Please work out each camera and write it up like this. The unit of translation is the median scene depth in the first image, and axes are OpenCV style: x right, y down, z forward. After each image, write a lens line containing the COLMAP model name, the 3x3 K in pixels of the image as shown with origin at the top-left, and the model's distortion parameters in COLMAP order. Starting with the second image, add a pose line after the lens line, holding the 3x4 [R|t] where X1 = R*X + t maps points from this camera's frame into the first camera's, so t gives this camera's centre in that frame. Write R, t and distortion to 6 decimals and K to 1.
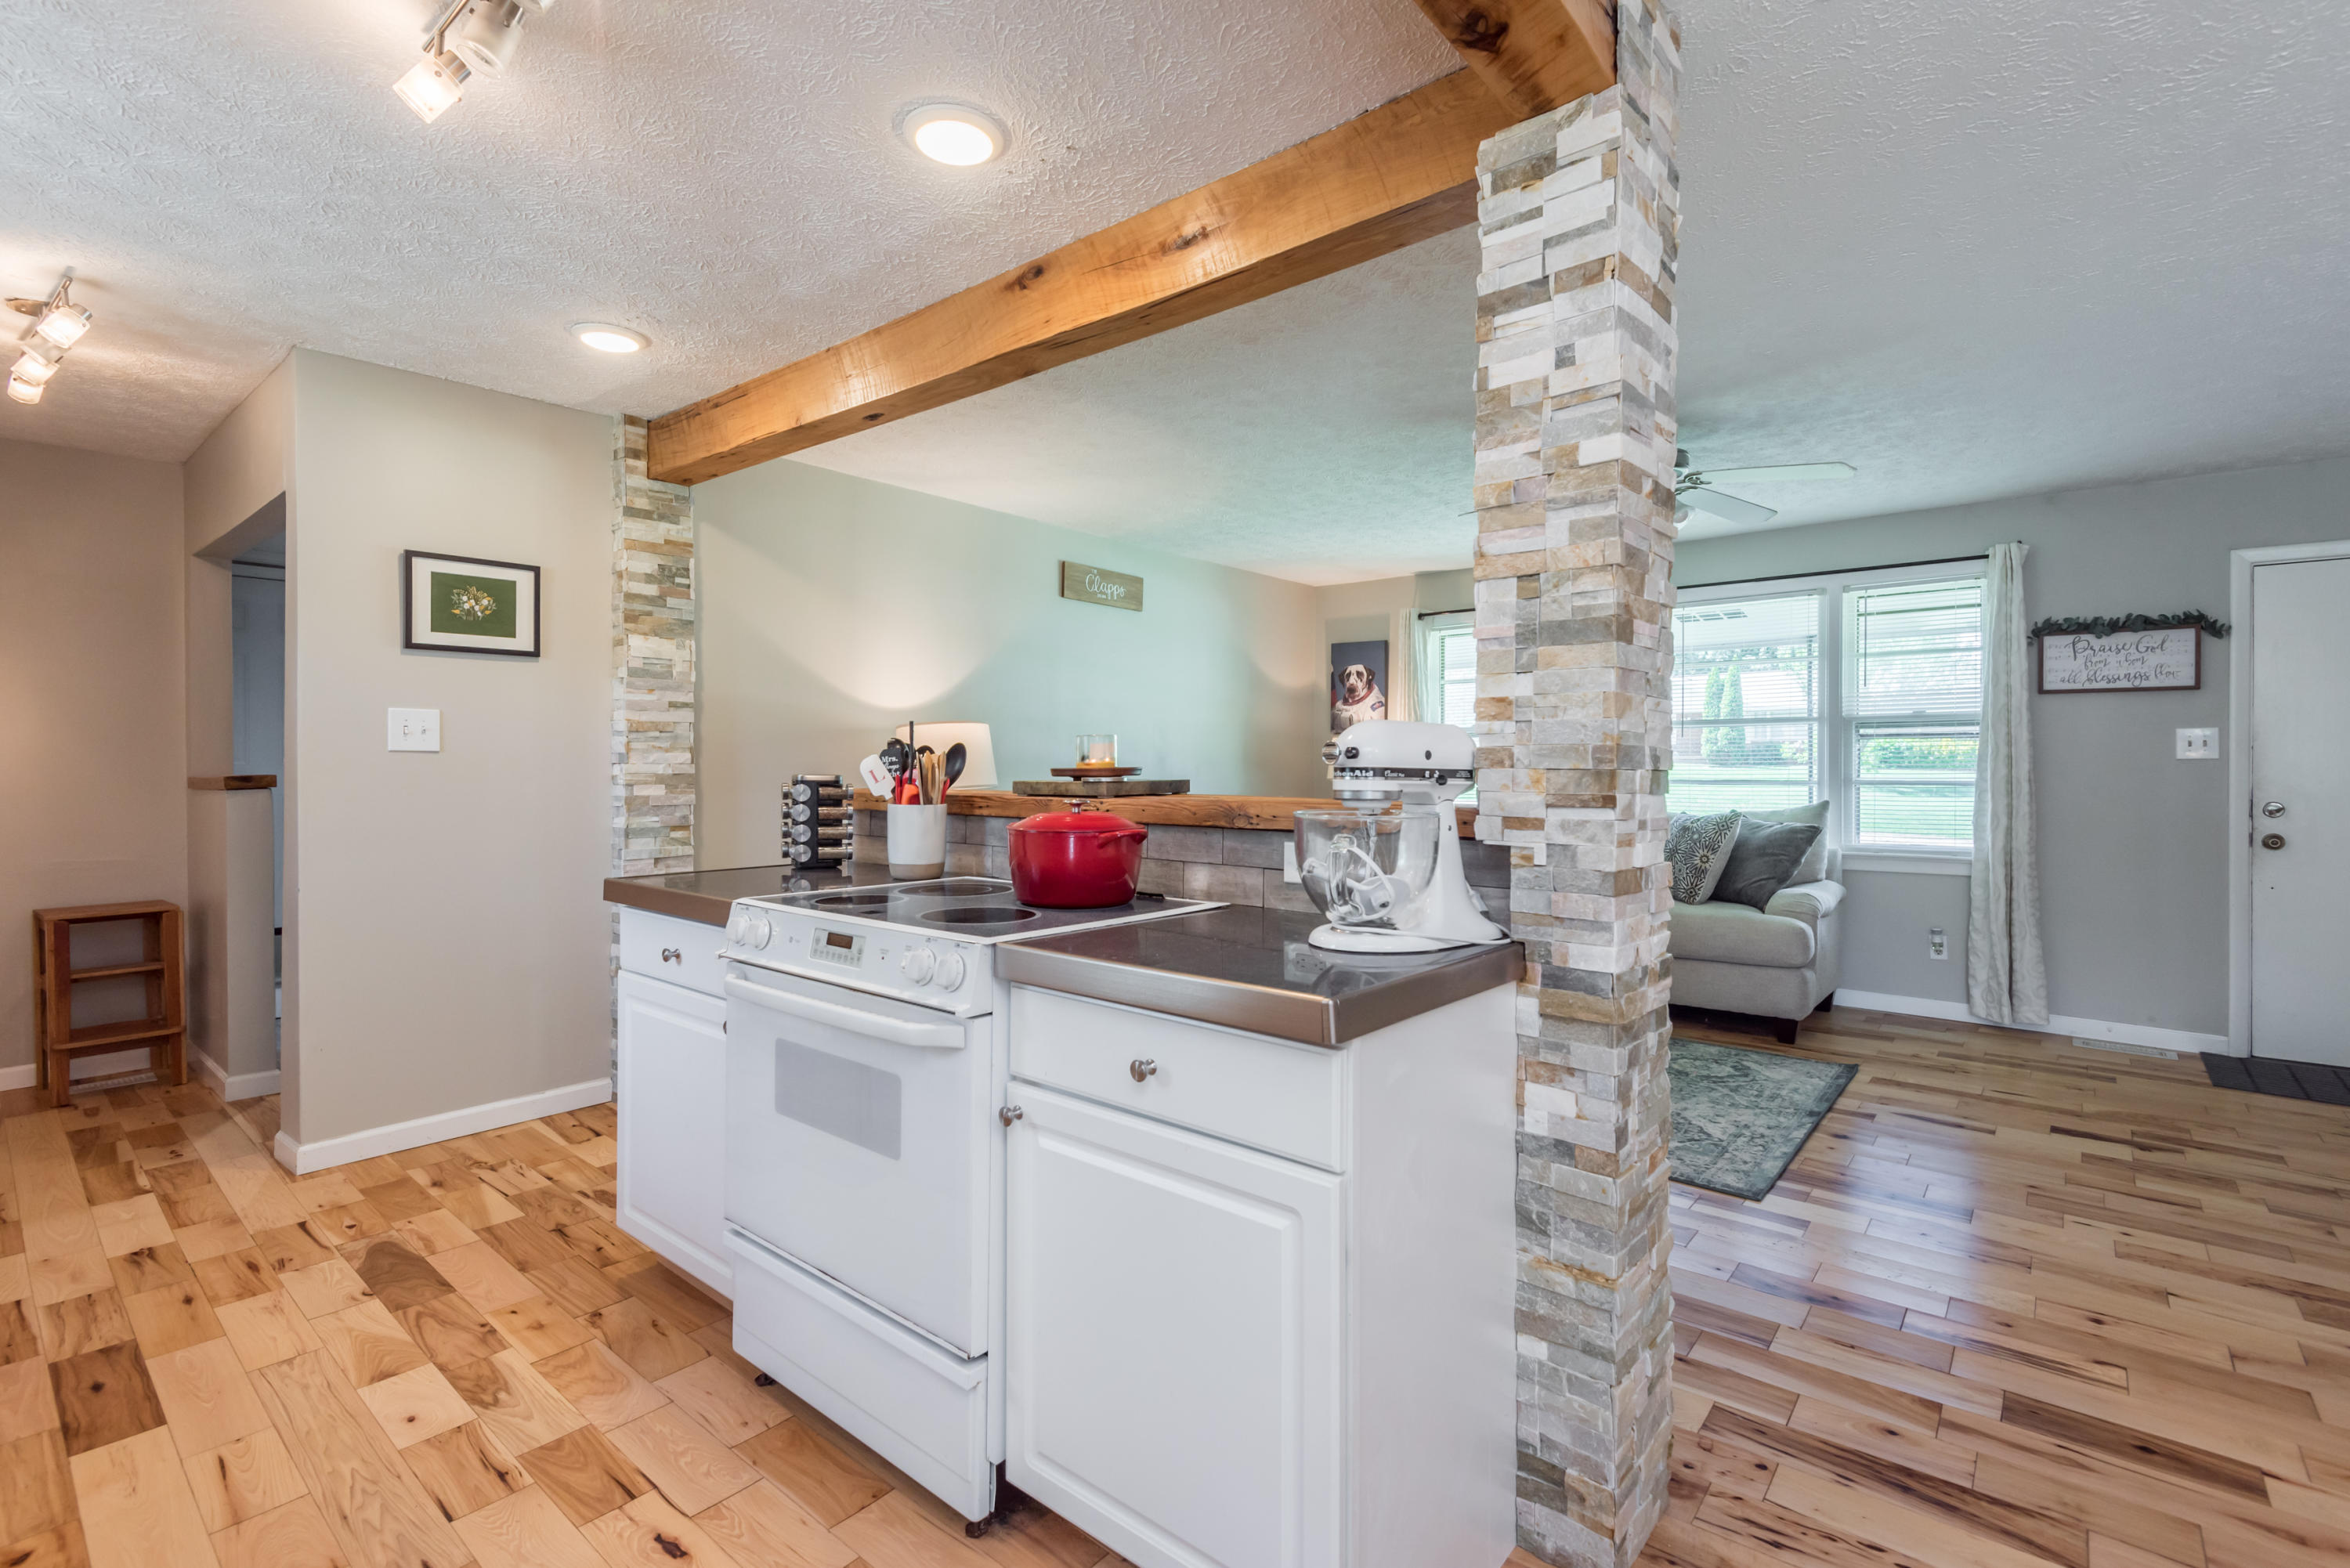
lens RADIAL K [[1086.1, 0, 1158.1], [0, 1086.1, 765.1], [0, 0, 1]] dist [0.004242, -0.000495]
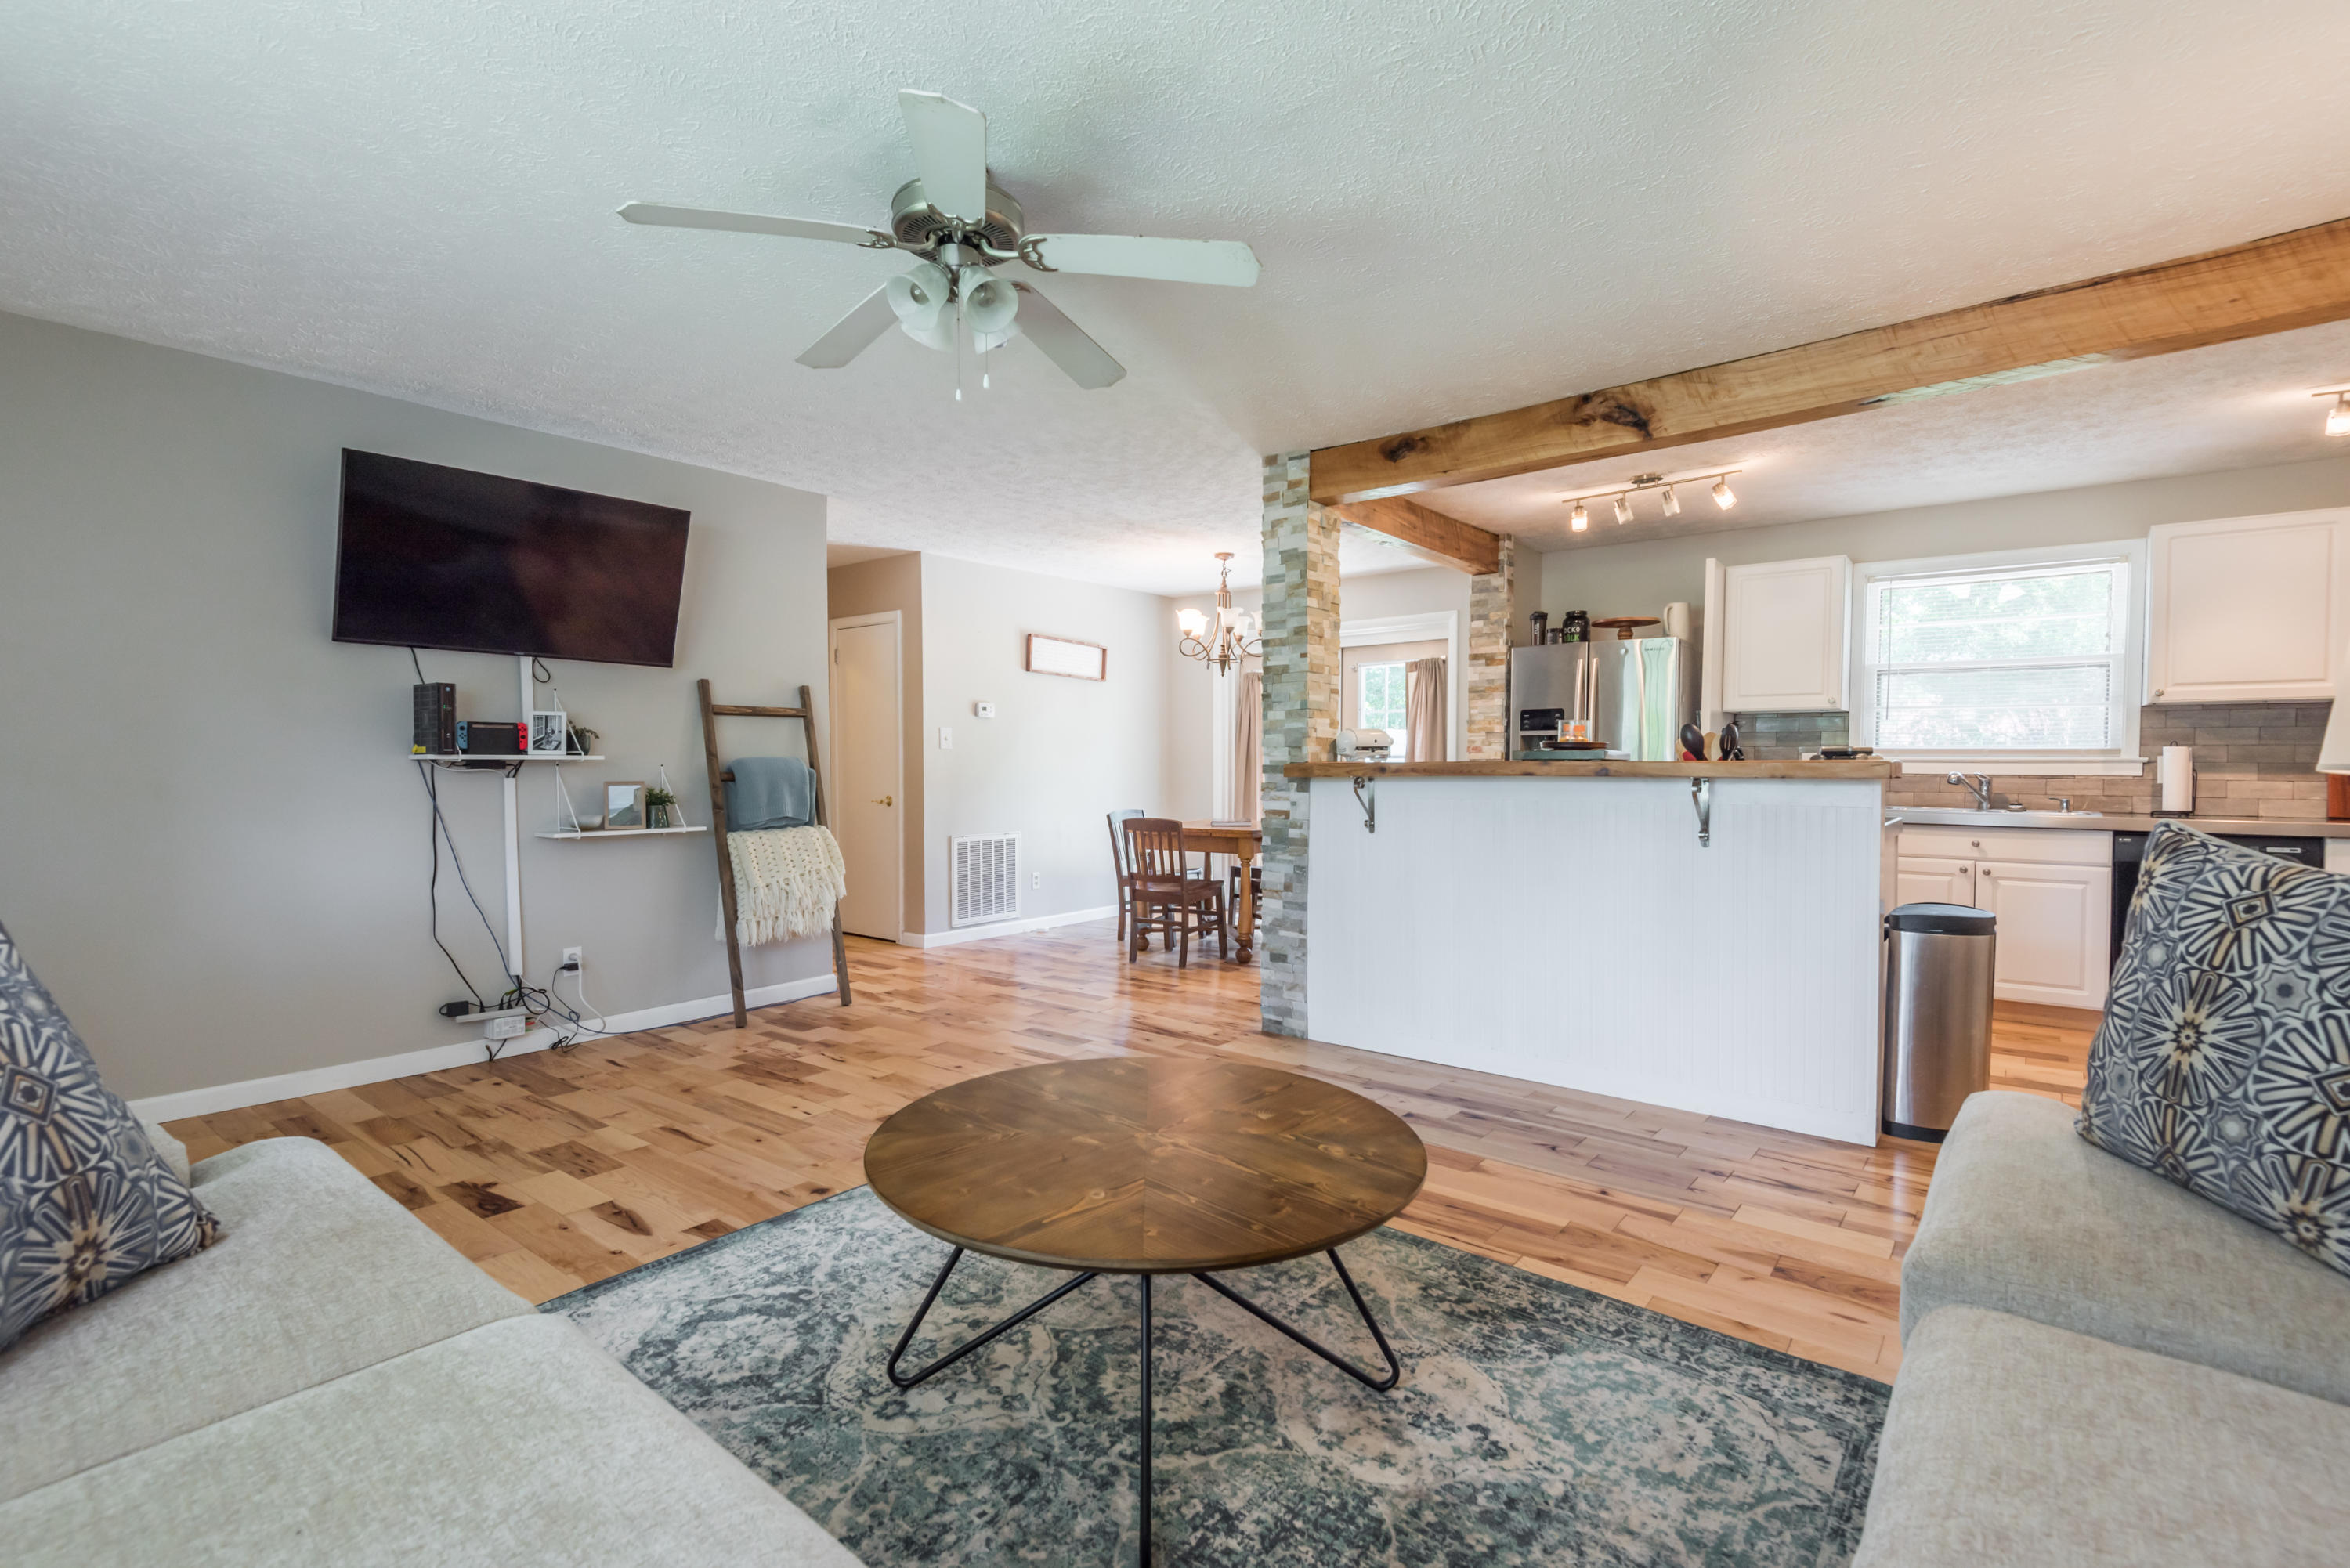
lens RADIAL K [[1070.5, 0, 1178.8], [0, 1070.5, 772.7], [0, 0, 1]] dist [0.004231, -0.000134]
pose [[-0.999149, -0.002637, -0.041173, 0.290863], [-0.002995, 0.999958, 0.008636, 0.017121], [0.041149, 0.008752, -0.999115, 1.333013]]
